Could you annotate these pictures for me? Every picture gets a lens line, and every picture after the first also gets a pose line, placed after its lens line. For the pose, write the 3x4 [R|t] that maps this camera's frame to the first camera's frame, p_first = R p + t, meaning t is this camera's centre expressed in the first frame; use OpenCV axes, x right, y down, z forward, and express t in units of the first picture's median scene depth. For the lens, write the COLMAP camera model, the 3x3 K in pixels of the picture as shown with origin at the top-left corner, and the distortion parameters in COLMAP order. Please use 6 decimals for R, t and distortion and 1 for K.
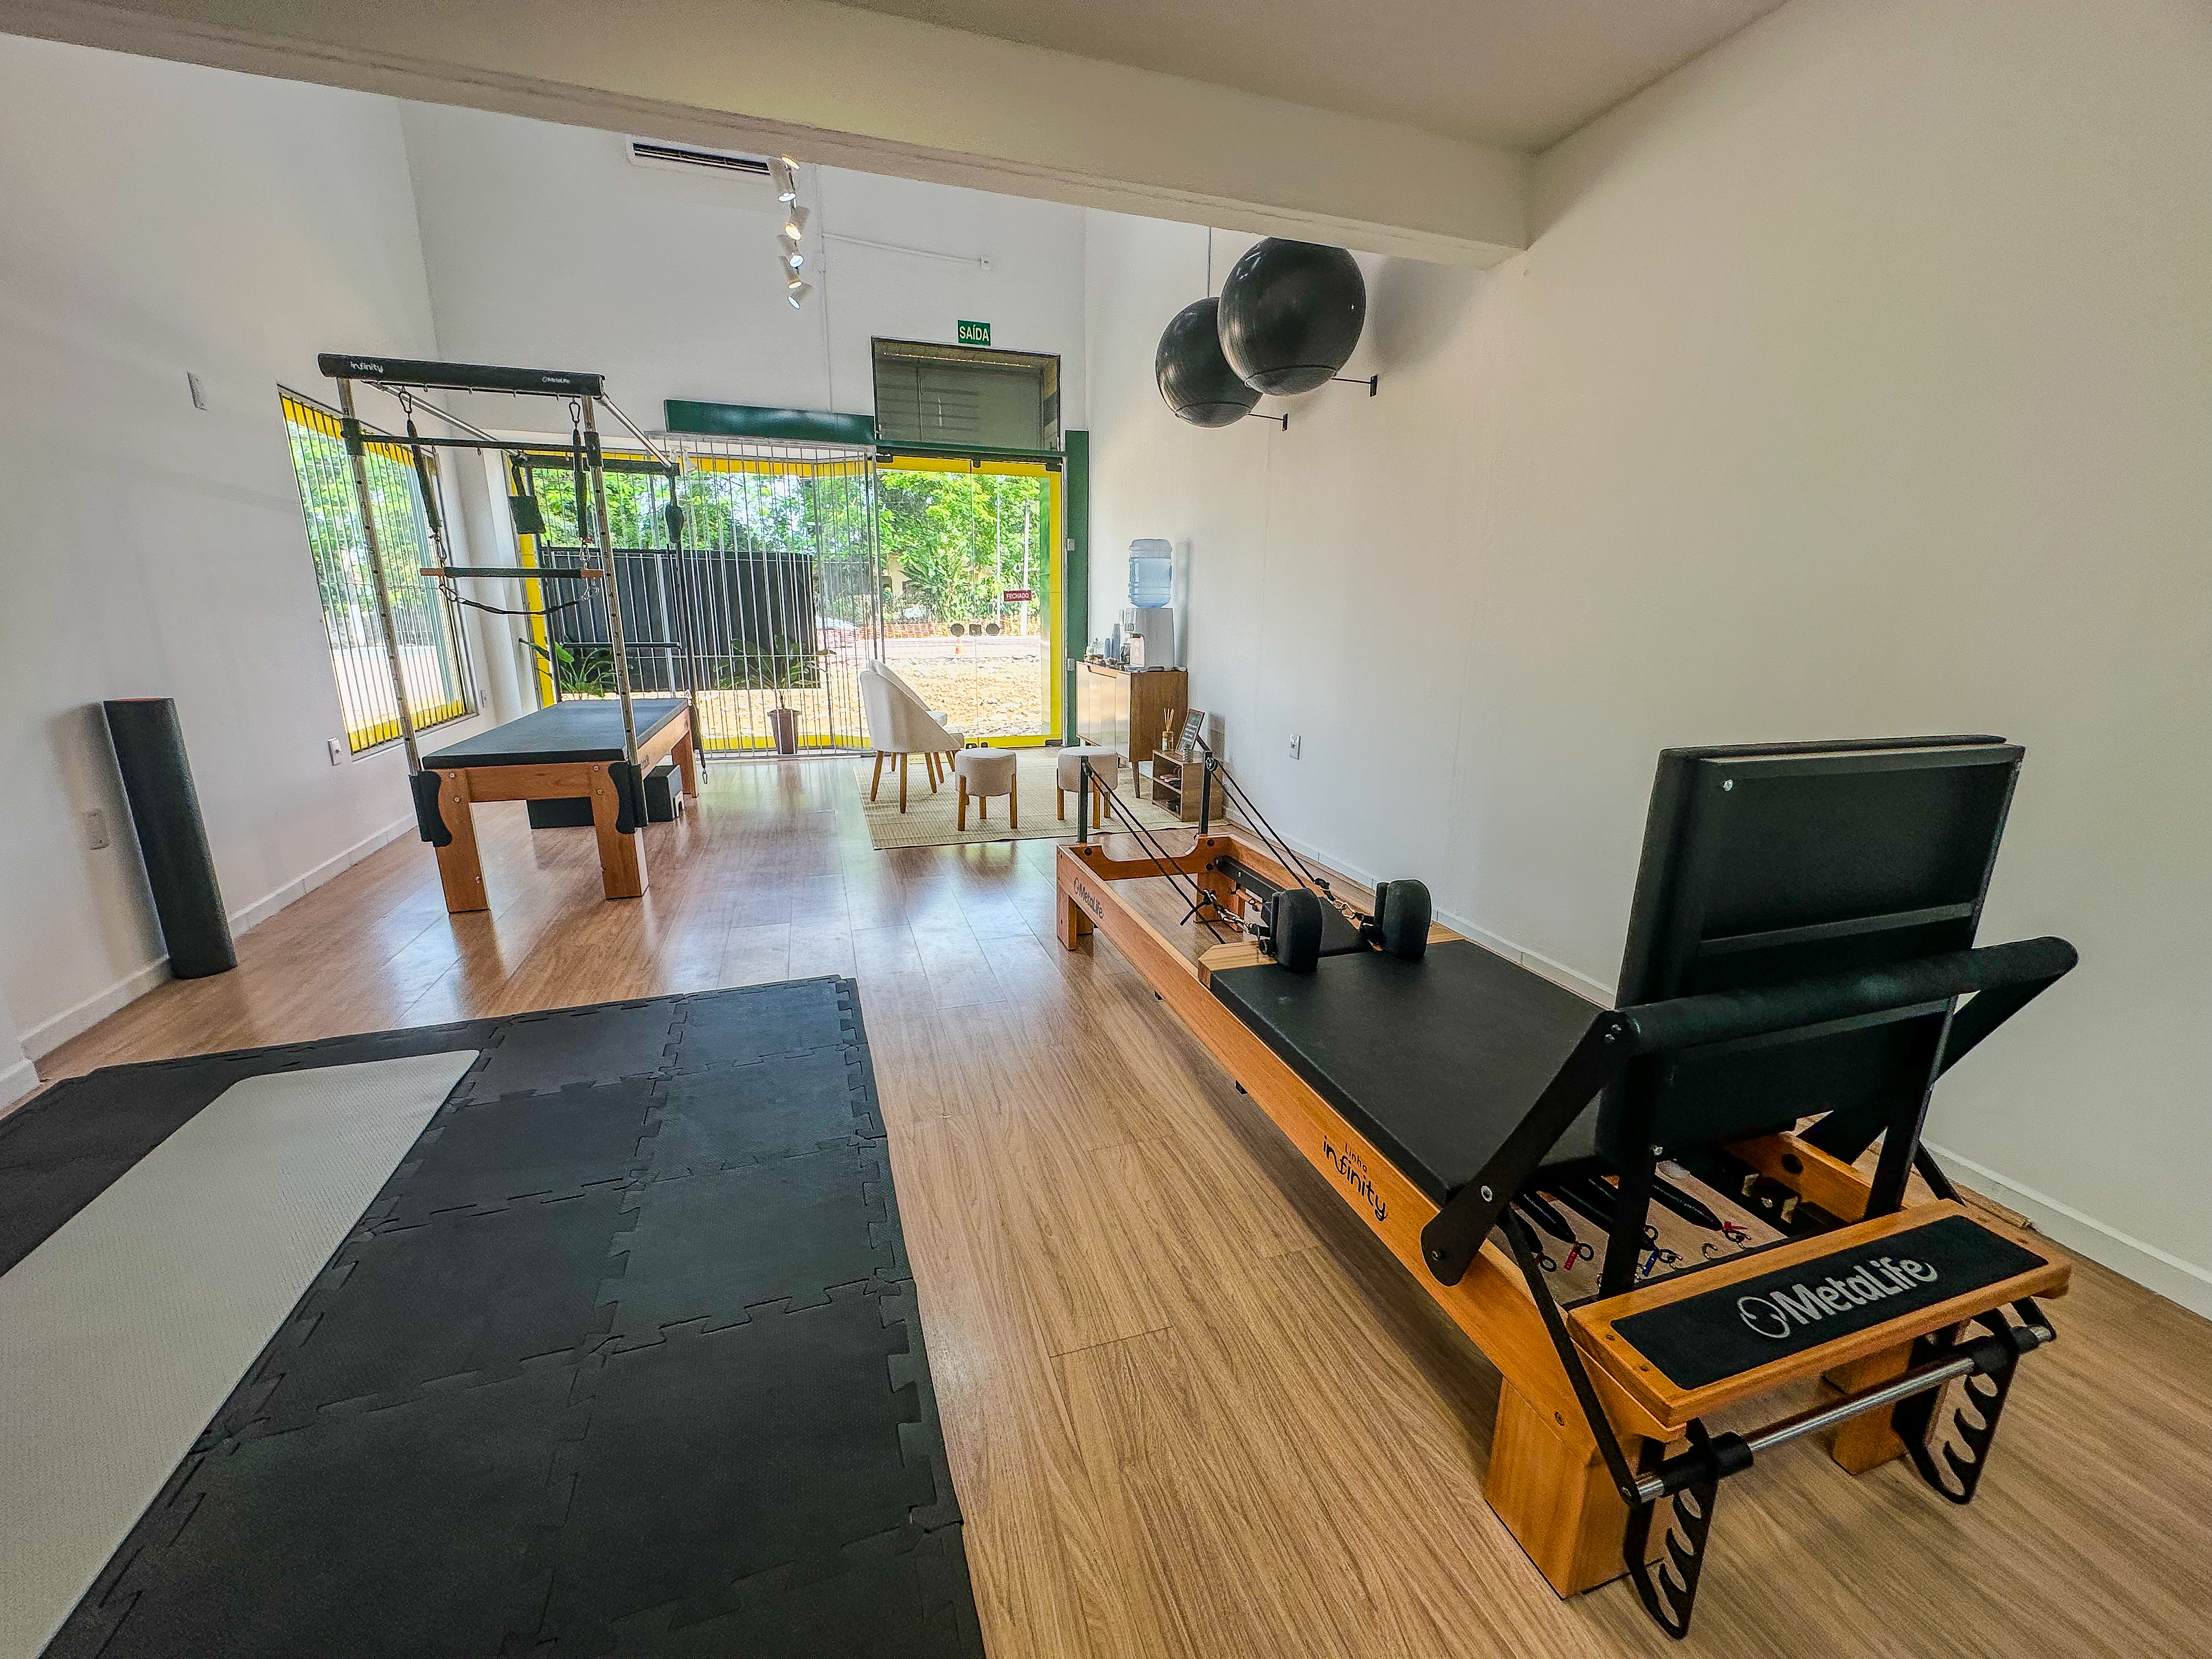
lens RADIAL K [[888.2, 0, 1112.0], [0, 888.2, 843.0], [0, 0, 1]] dist [0.000017, 0.001221]
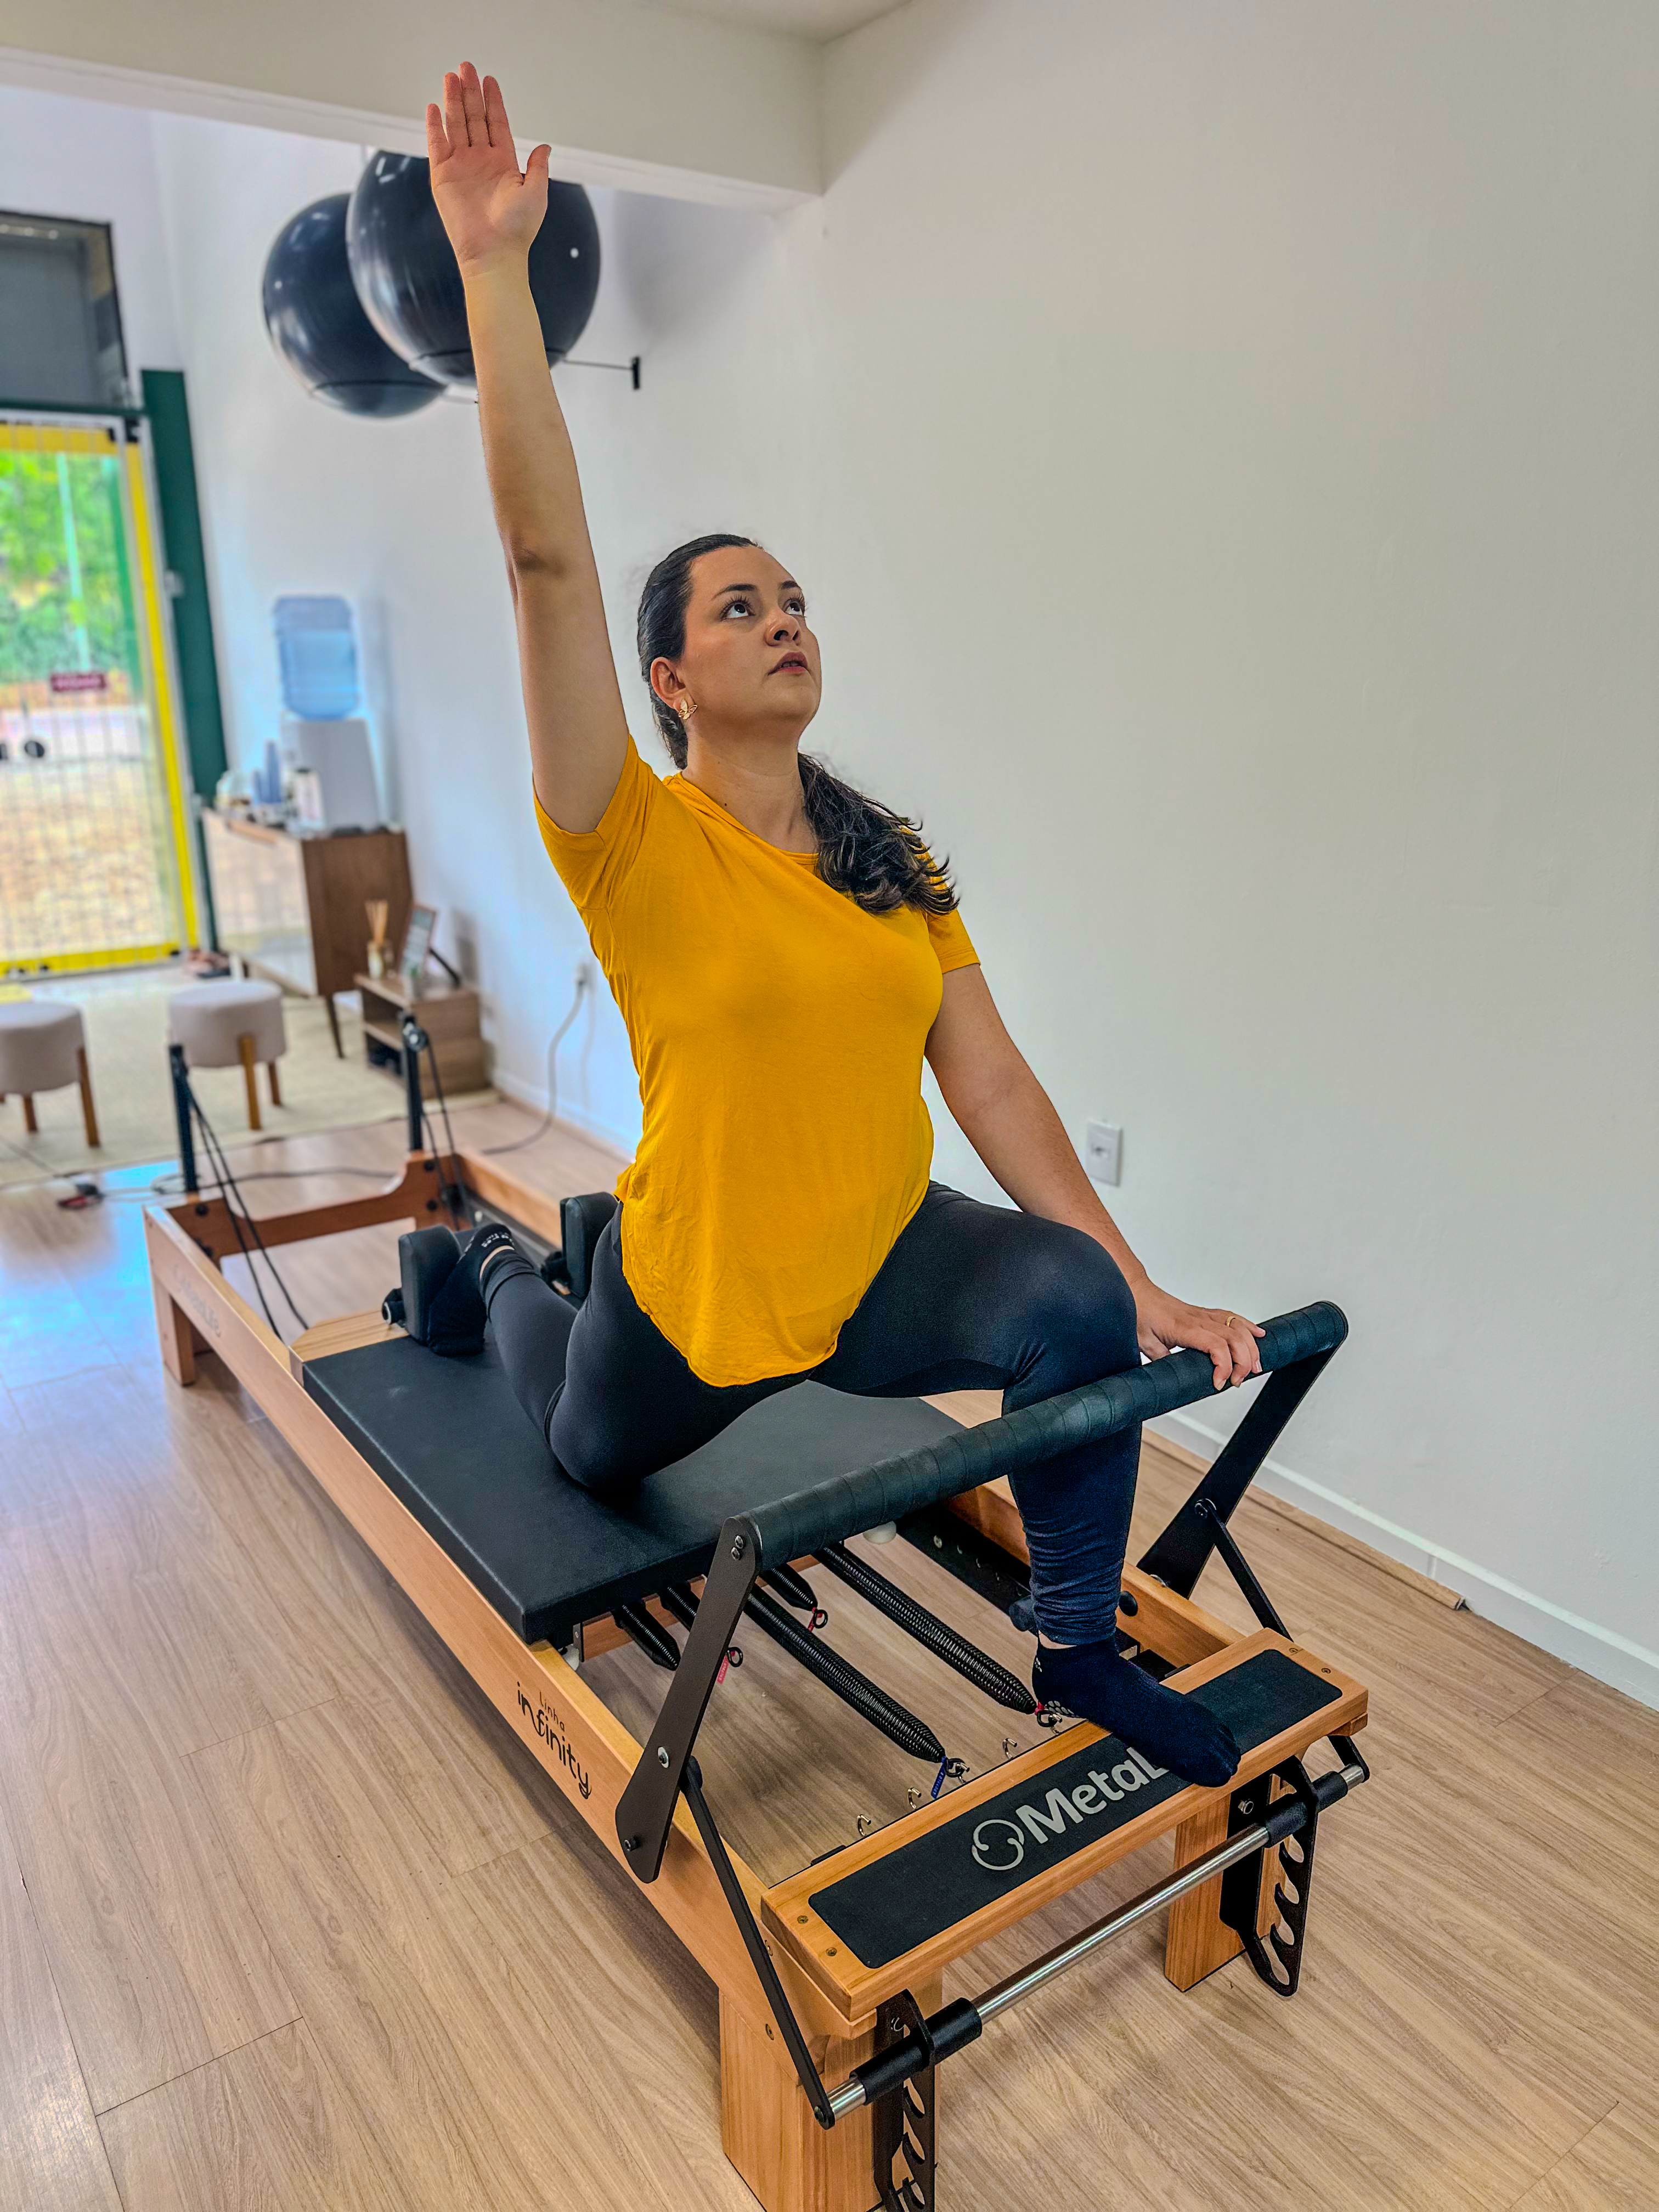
lens RADIAL K [[1578.9, 0, 836.5], [0, 1578.9, 1136.8], [0, 0, 1]] dist [0.029992, -0.036488]
pose [[0.956355, -0.101944, 0.273847, 0.178765], [0.088359, 0.994187, 0.061528, -0.127879], [-0.278528, -0.034646, 0.959803, -0.194921]]
